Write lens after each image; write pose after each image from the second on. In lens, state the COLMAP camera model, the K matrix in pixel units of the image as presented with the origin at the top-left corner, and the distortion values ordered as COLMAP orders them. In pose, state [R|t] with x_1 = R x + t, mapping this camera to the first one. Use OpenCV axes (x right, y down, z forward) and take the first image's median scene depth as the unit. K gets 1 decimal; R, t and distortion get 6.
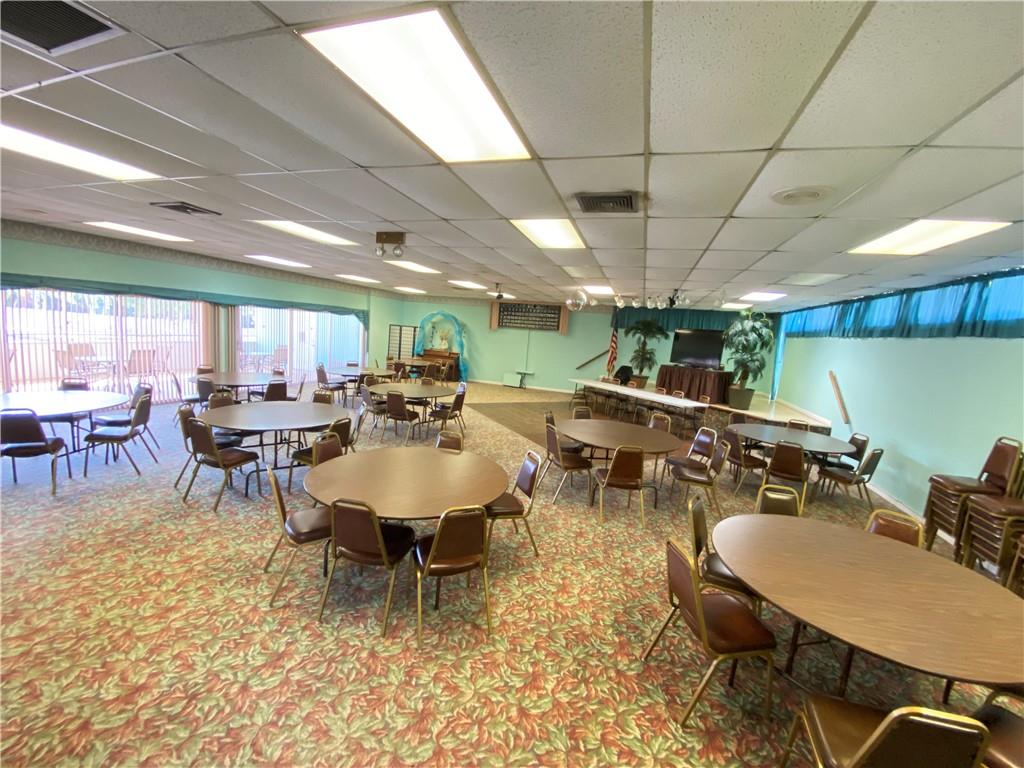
lens RADIAL K [[421.2, 0, 507.8], [0, 421.2, 387.6], [0, 0, 1]] dist [0.011030, -0.016402]
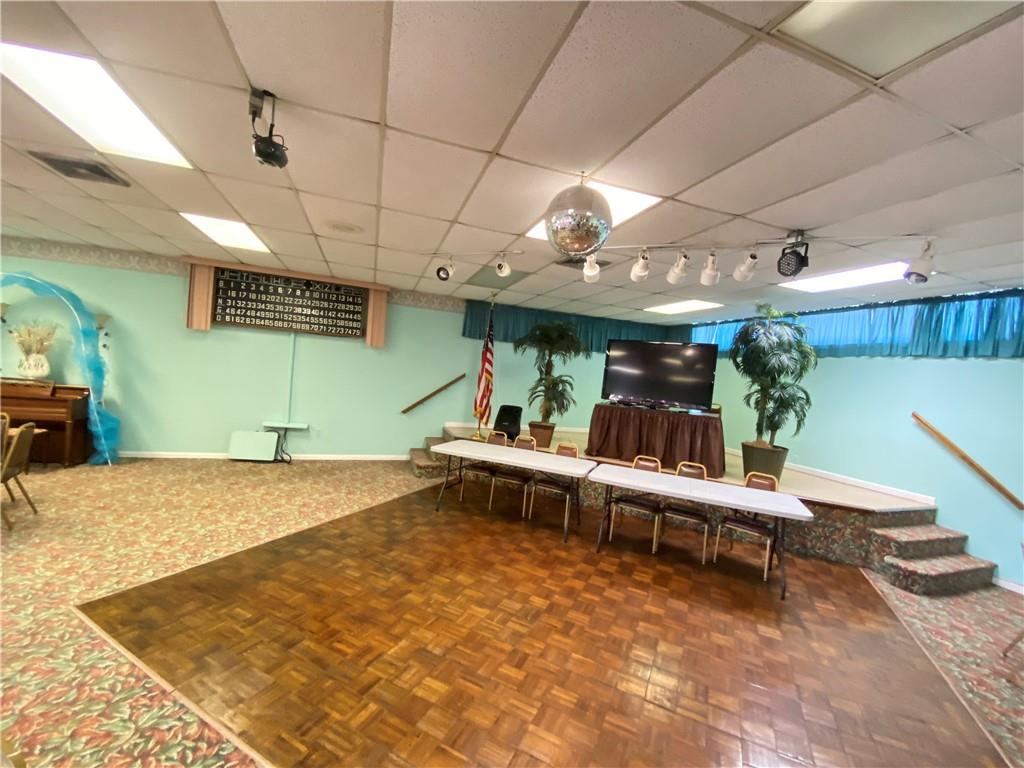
lens RADIAL K [[421.2, 0, 515.0], [0, 421.2, 387.4], [0, 0, 1]] dist [0.011030, -0.016402]
pose [[0.805005, -0.025620, 0.592714, -0.031385], [0.055002, 0.997987, -0.031565, -0.051964], [-0.590713, 0.058010, 0.804794, 0.495860]]
